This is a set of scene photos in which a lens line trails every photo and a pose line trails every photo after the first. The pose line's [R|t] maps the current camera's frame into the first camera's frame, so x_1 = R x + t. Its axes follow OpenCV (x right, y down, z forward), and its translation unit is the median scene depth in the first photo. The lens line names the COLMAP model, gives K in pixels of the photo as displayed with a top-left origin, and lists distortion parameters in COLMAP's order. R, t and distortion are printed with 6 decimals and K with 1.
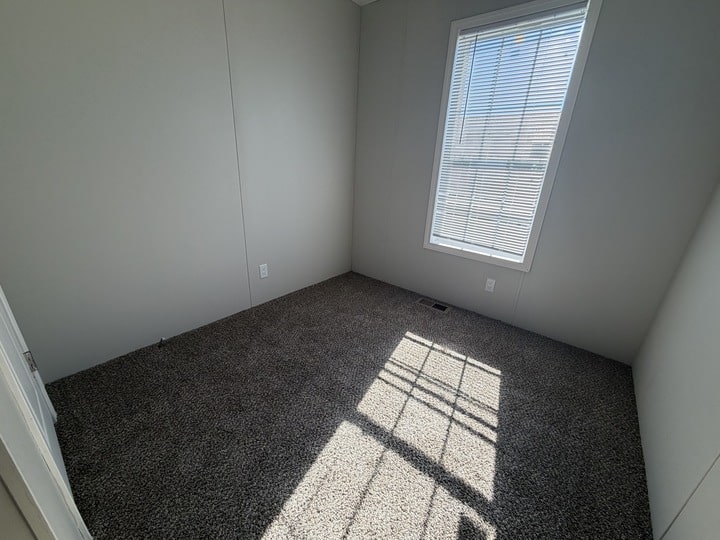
lens RADIAL K [[283.6, 0, 360.0], [0, 283.6, 270.0], [0, 0, 1]] dist [0.002356, 0.000136]
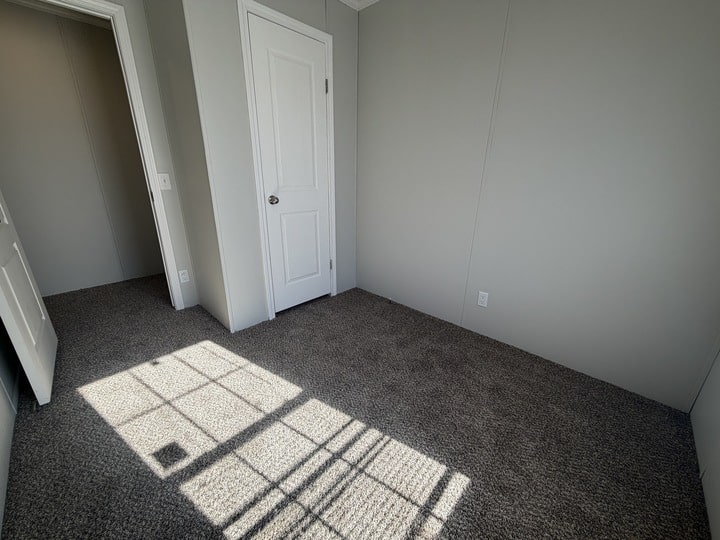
lens RADIAL K [[294.2, 0, 372.9], [0, 294.2, 274.0], [0, 0, 1]] dist [0.000929, 0.000208]
pose [[-0.062514, 0.281712, -0.957460, 0.879809], [-0.370359, 0.884291, 0.284365, -0.323294], [0.926783, 0.372381, 0.049053, 0.937303]]
